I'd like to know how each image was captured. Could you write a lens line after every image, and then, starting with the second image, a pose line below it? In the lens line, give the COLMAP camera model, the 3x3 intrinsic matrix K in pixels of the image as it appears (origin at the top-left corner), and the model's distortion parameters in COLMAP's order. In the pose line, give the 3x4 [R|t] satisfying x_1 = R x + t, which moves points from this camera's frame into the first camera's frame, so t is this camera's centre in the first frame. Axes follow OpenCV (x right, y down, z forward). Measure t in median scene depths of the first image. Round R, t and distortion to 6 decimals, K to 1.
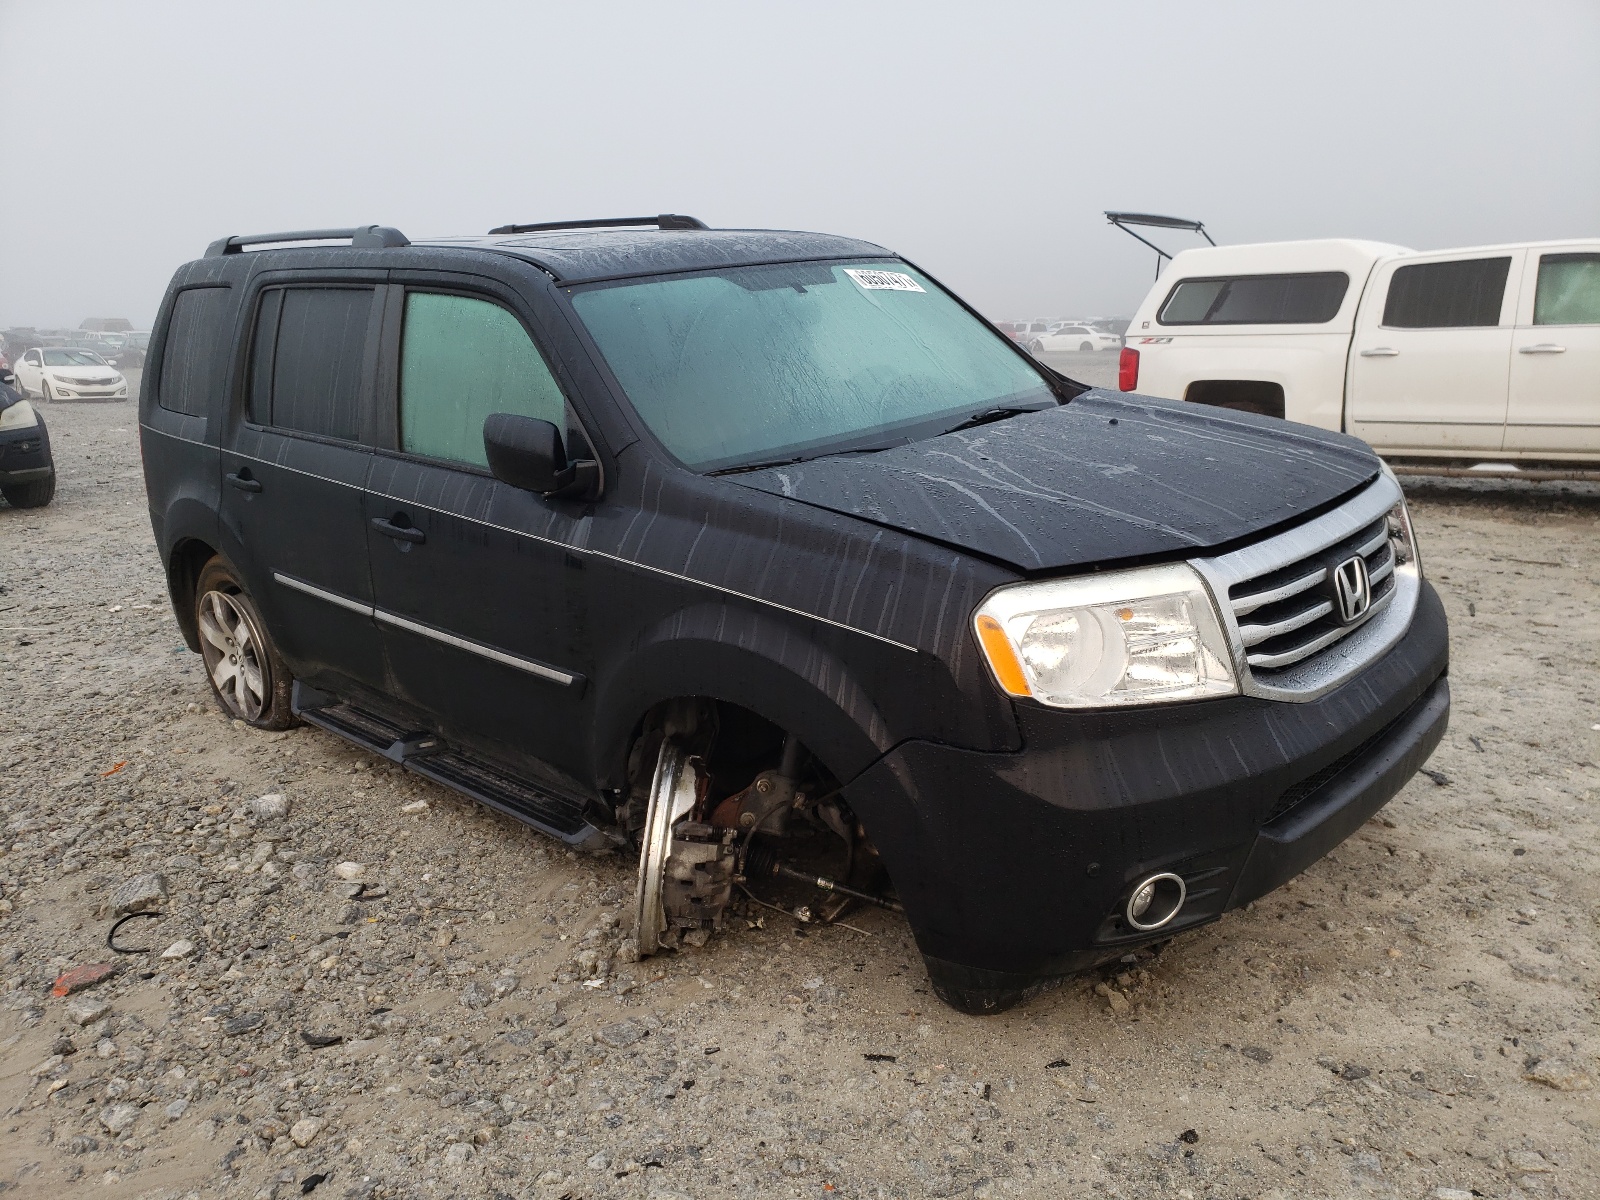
lens RADIAL K [[1198.6, 0, 799.8], [0, 1198.6, 627.1], [0, 0, 1]] dist [0.089112, -0.063156]
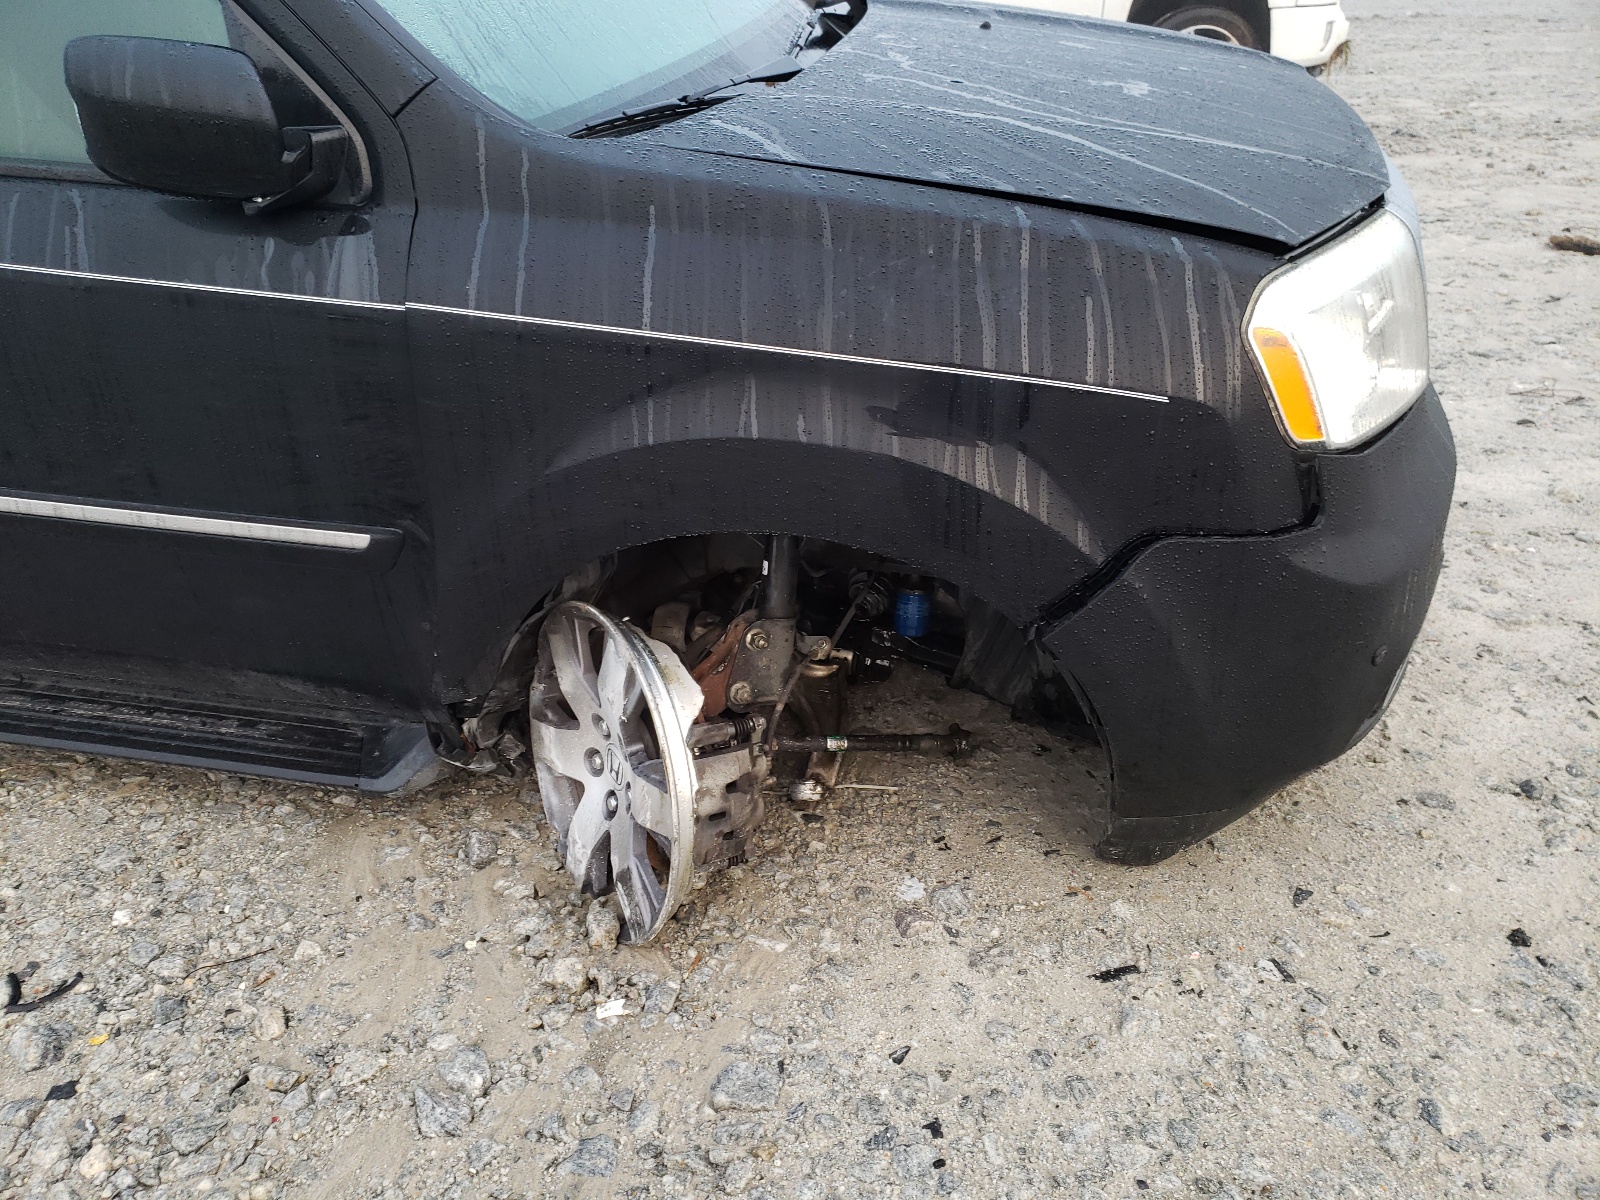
lens RADIAL K [[1198.6, 0, 799.8], [0, 1198.6, 627.1], [0, 0, 1]] dist [0.089112, -0.063156]
pose [[0.854265, -0.253404, 0.453892, -0.321396], [0.130486, 0.949715, 0.284631, -0.061088], [-0.503195, -0.183924, 0.844374, 0.451867]]
